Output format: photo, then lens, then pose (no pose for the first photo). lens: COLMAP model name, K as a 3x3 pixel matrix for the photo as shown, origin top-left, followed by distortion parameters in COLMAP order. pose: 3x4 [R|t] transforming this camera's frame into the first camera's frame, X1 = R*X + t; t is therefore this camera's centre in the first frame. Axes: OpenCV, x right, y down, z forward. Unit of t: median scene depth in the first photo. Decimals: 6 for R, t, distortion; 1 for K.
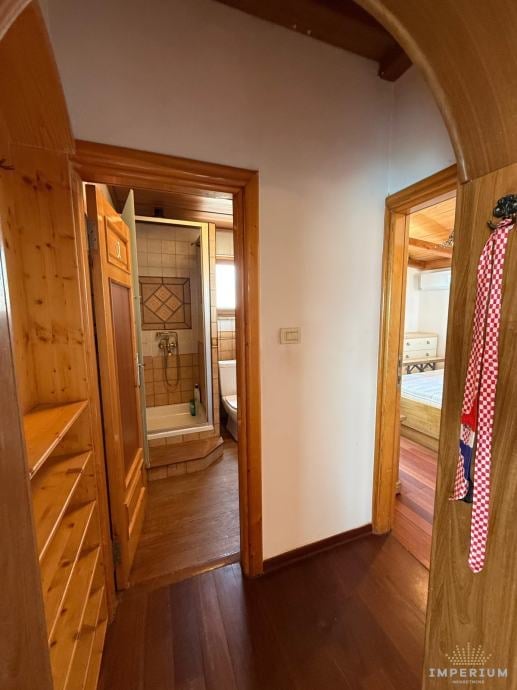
lens RADIAL K [[272.3, 0, 258.5], [0, 272.3, 345.0], [0, 0, 1]] dist [-0.001580, 0.000062]
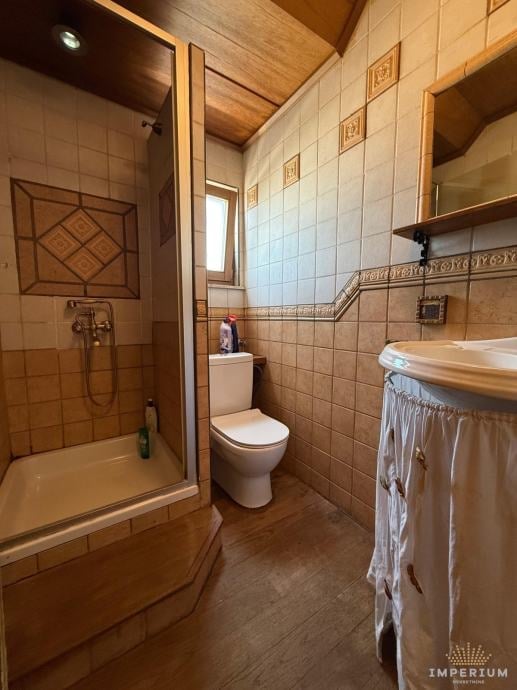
lens RADIAL K [[272.3, 0, 258.5], [0, 272.3, 345.0], [0, 0, 1]] dist [-0.001580, 0.000062]
pose [[0.974550, -0.012610, 0.223817, -0.142021], [0.018445, 0.999542, -0.023996, 0.053601], [-0.223412, 0.027513, 0.974336, 0.428061]]
